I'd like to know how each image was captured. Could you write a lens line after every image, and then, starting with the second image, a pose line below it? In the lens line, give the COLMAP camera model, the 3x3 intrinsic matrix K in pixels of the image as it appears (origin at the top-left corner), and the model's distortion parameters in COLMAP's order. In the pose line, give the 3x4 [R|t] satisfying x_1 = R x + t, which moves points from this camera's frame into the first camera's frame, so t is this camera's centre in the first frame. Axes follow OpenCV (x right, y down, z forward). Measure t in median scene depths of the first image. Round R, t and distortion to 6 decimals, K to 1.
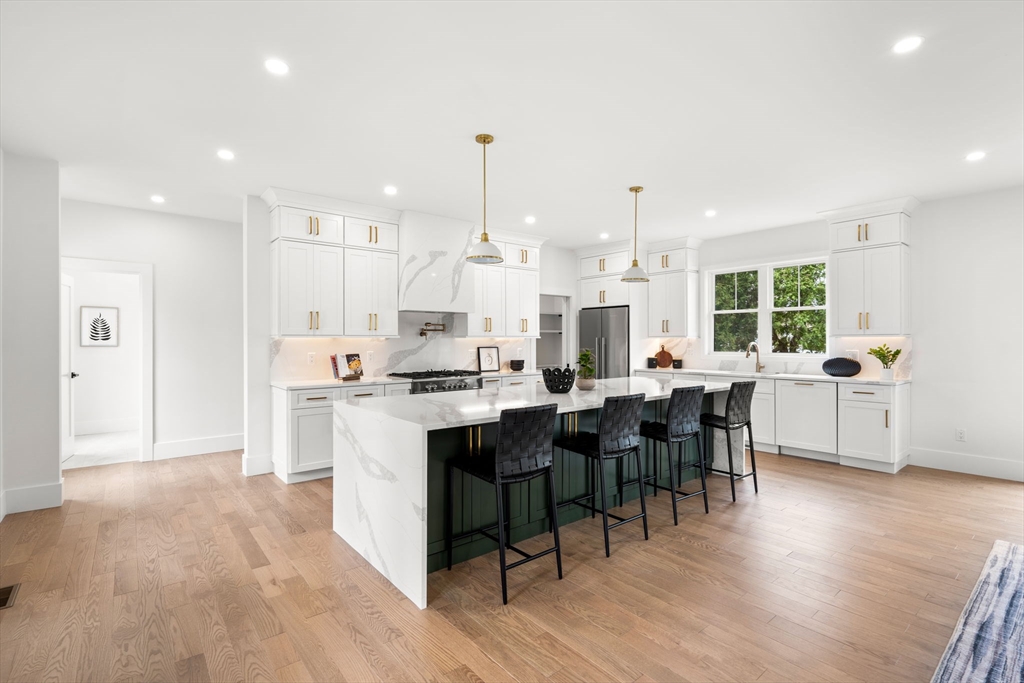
lens RADIAL K [[474.3, 0, 507.6], [0, 474.3, 347.7], [0, 0, 1]] dist [-0.000593, 0.001487]
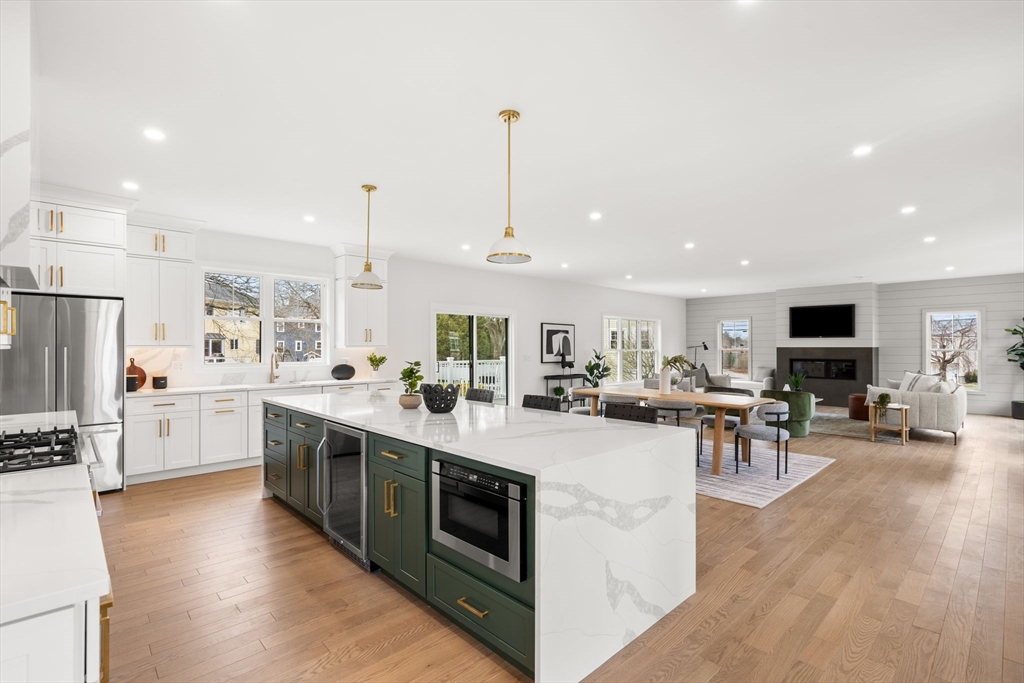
lens RADIAL K [[474.3, 0, 519.5], [0, 474.3, 341.3], [0, 0, 1]] dist [-0.000593, 0.001487]
pose [[-0.086908, 0.014182, 0.996115, -0.578288], [0.016726, 0.999779, -0.012774, -0.015407], [-0.996076, 0.015551, -0.087126, 0.683509]]
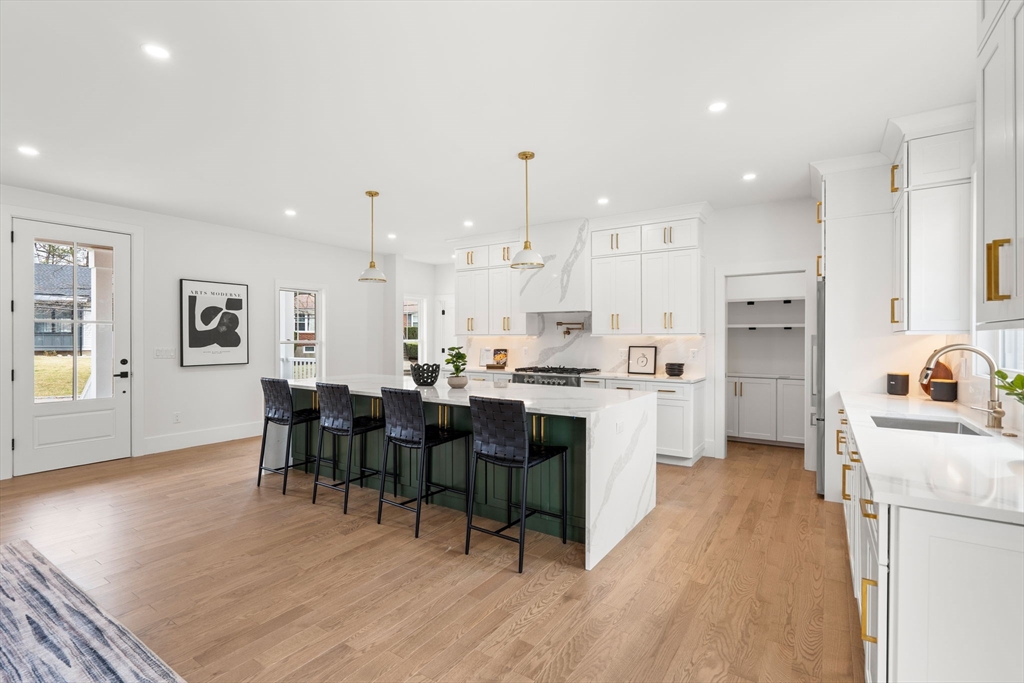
lens RADIAL K [[474.3, 0, 506.3], [0, 474.3, 337.1], [0, 0, 1]] dist [-0.000593, 0.001487]
pose [[0.290273, -0.005434, -0.956928, 0.909893], [-0.015707, 0.999822, -0.010442, -0.006178], [0.956815, 0.018062, 0.290136, 0.629989]]
